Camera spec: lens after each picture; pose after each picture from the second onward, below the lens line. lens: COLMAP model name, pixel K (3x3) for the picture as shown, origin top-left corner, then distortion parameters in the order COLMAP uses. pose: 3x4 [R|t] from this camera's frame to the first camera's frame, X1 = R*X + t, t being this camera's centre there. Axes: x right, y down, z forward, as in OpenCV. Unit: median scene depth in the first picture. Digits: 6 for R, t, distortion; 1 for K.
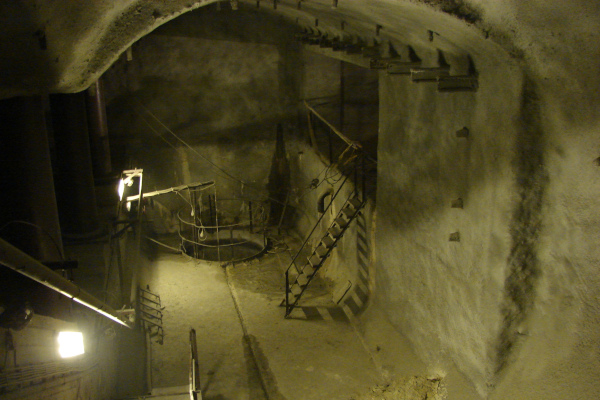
lens RADIAL K [[593.5, 0, 300.0], [0, 593.5, 200.0], [0, 0, 1]] dist [-0.107599, 0.001188]
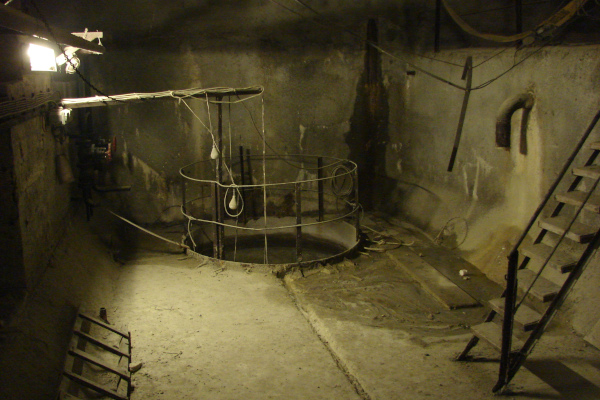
lens RADIAL K [[593.5, 0, 300.0], [0, 593.5, 200.0], [0, 0, 1]] dist [-0.107599, 0.001188]
pose [[0.999988, 0.001159, 0.004765, -0.114782], [-0.000681, 0.995065, -0.099226, 0.099553], [-0.004857, 0.099222, 0.995053, 0.538725]]
